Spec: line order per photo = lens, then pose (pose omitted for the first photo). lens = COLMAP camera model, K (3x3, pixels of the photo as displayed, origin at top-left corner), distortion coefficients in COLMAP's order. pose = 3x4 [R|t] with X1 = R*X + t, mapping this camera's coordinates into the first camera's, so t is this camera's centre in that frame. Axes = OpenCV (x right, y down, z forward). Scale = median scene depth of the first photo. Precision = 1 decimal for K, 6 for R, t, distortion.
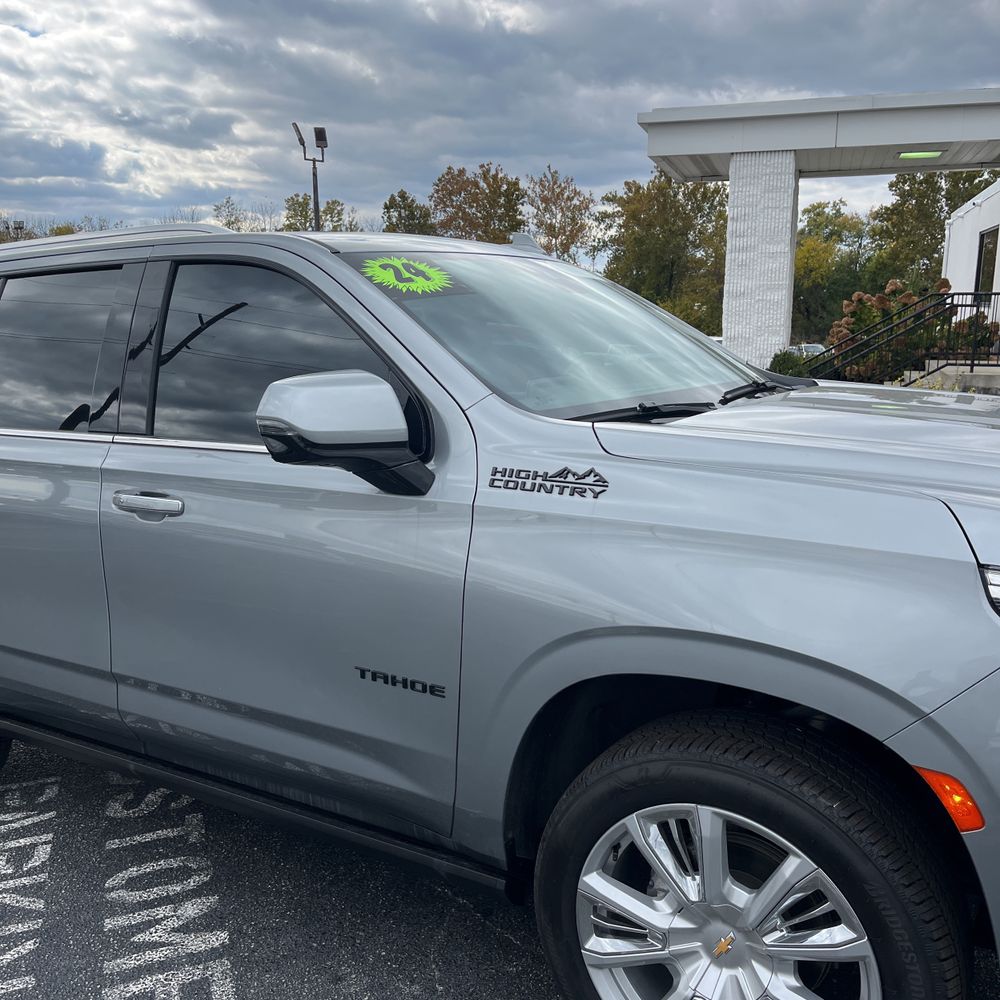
lens RADIAL K [[1036.9, 0, 498.1], [0, 1036.9, 499.6], [0, 0, 1]] dist [0.014067, 0.032713]
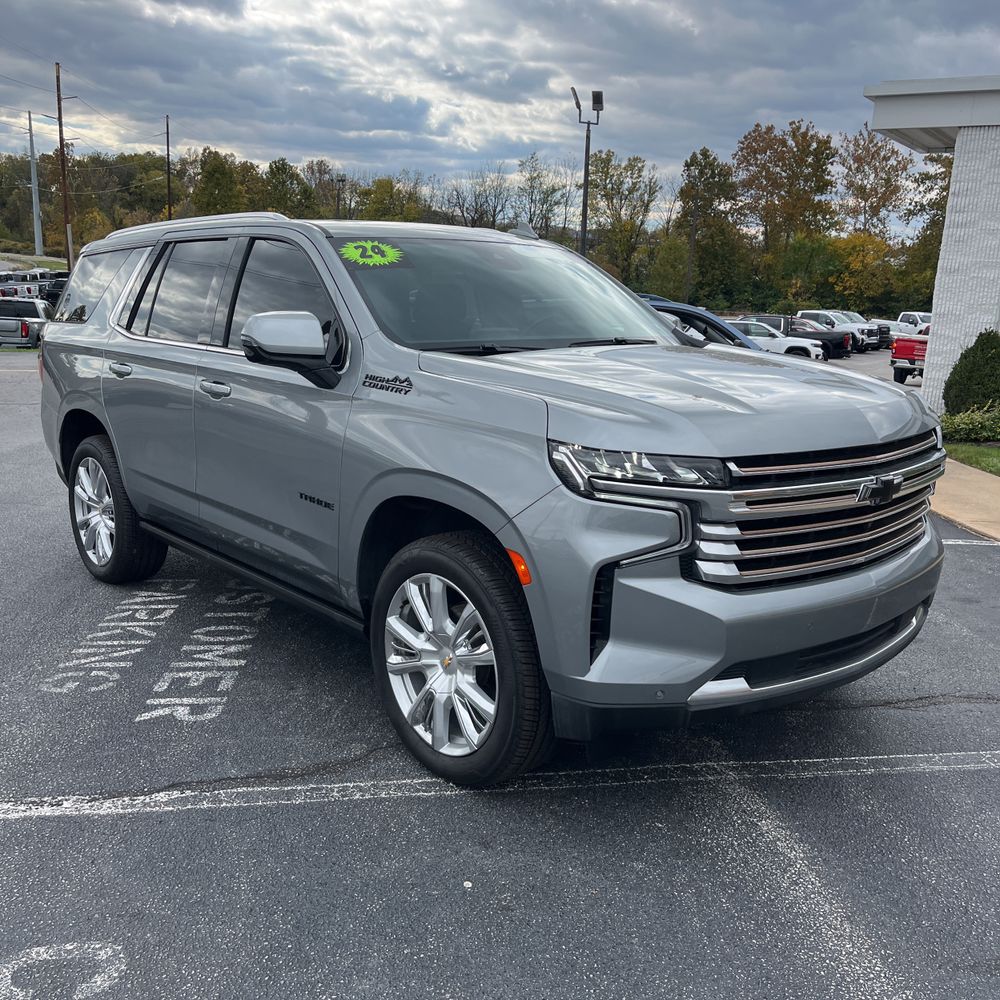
lens RADIAL K [[1025.2, 0, 501.4], [0, 1025.2, 504.0], [0, 0, 1]] dist [0.043956, -0.025994]
pose [[0.961075, 0.104950, -0.255579, 0.091880], [-0.093384, 0.993997, 0.057011, 0.008819], [0.260028, -0.030925, 0.965106, -0.077507]]
